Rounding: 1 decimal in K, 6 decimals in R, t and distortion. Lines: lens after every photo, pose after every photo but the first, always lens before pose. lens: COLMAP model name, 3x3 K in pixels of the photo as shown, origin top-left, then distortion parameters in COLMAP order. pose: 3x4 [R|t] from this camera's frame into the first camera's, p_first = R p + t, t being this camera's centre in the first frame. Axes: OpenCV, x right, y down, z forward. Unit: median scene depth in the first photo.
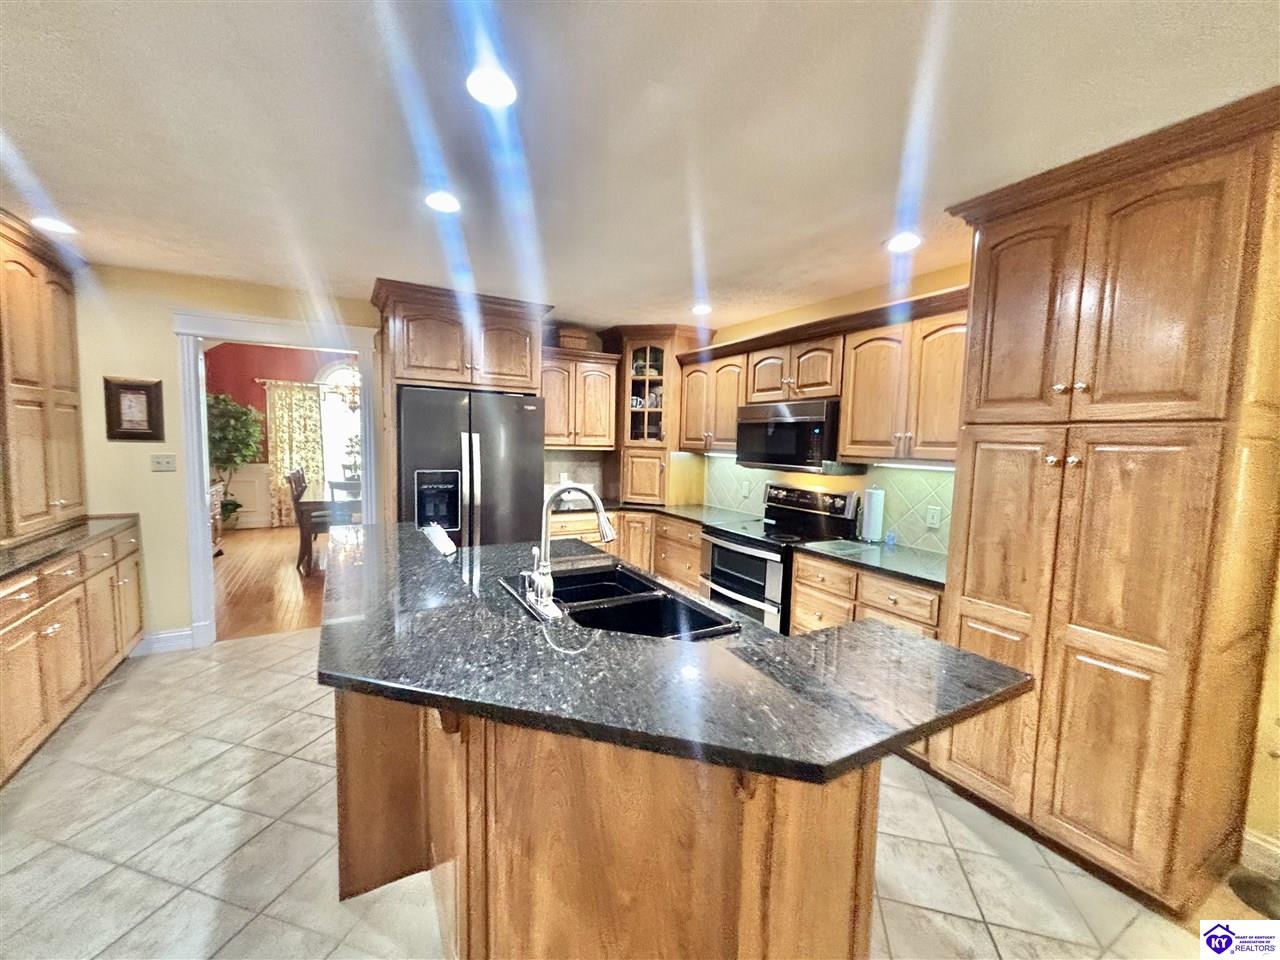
lens RADIAL K [[513.5, 0, 642.7], [0, 513.5, 484.5], [0, 0, 1]] dist [0.002616, -0.003135]
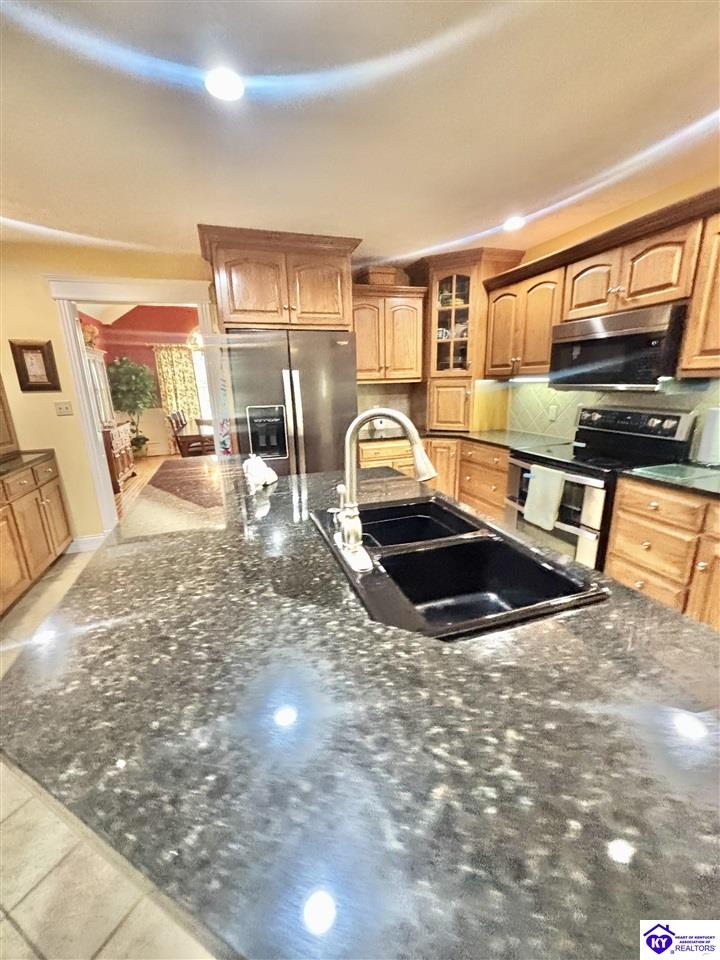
lens RADIAL K [[385.1, 0, 359.5], [0, 385.1, 485.2], [0, 0, 1]] dist [0.002616, -0.003135]
pose [[0.978874, 0.001196, -0.204460, -0.024195], [0.034862, 0.984363, 0.172666, 0.005940], [0.201469, -0.176146, 0.963526, 0.208384]]
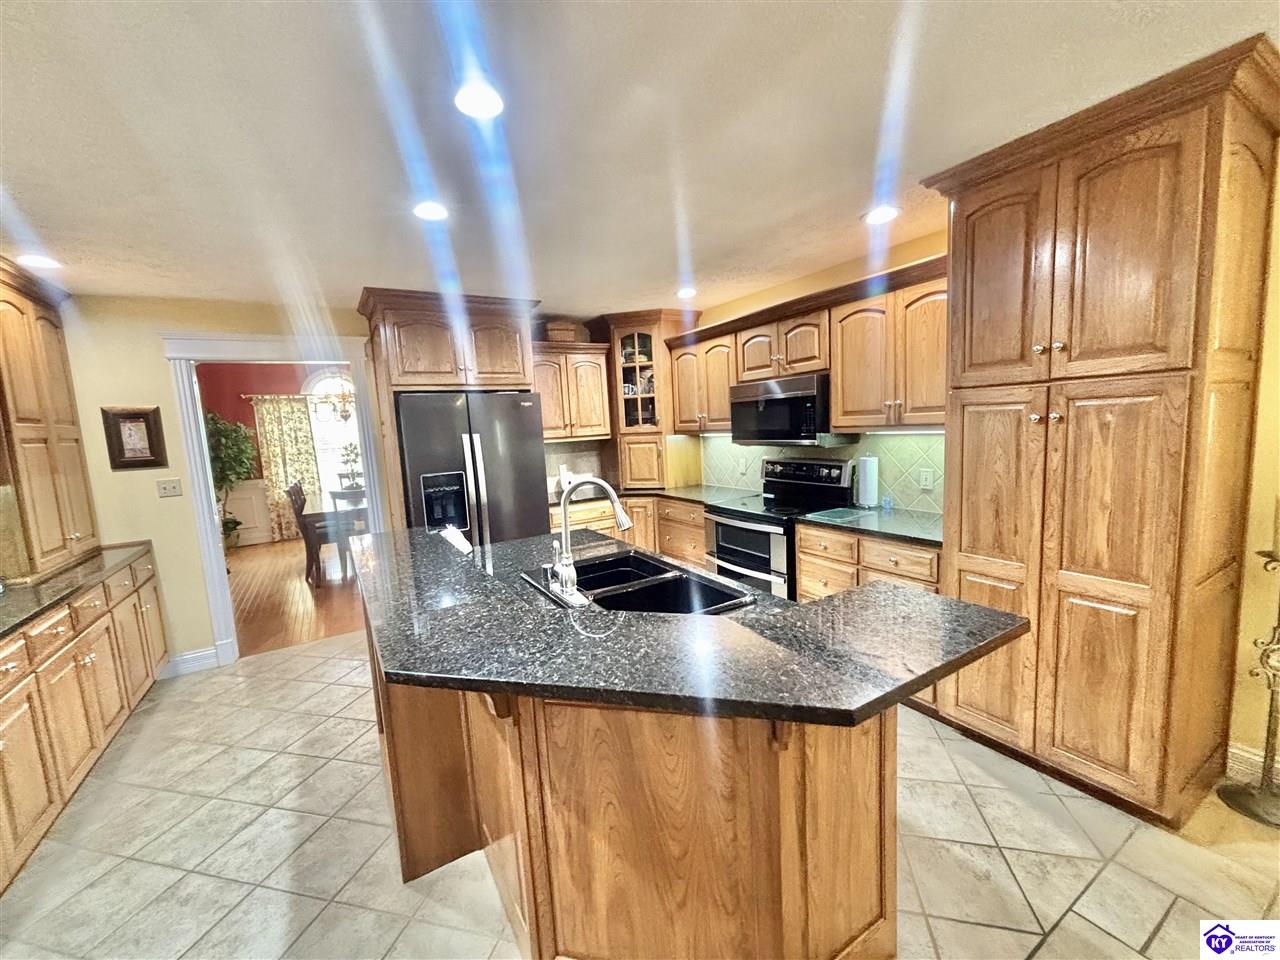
lens RADIAL K [[513.5, 0, 643.1], [0, 513.5, 484.8], [0, 0, 1]] dist [0.002616, -0.003135]
pose [[0.996471, -0.082639, 0.014726, -0.020396], [0.082096, 0.996033, 0.034316, -0.007127], [-0.017504, -0.032986, 0.999303, -0.027595]]
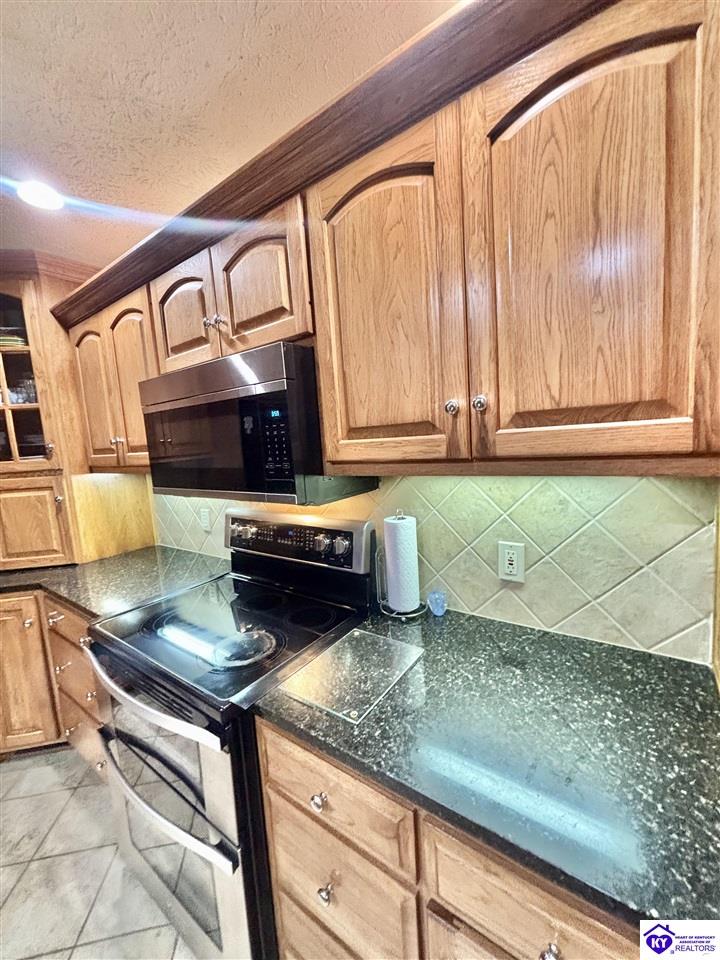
lens RADIAL K [[385.1, 0, 361.1], [0, 385.1, 484.7], [0, 0, 1]] dist [0.002616, -0.003135]
pose [[0.909516, -0.134216, 0.393404, 0.262102], [0.123249, 0.990952, 0.053137, -0.049688], [-0.396976, 0.000158, 0.917829, 0.647625]]
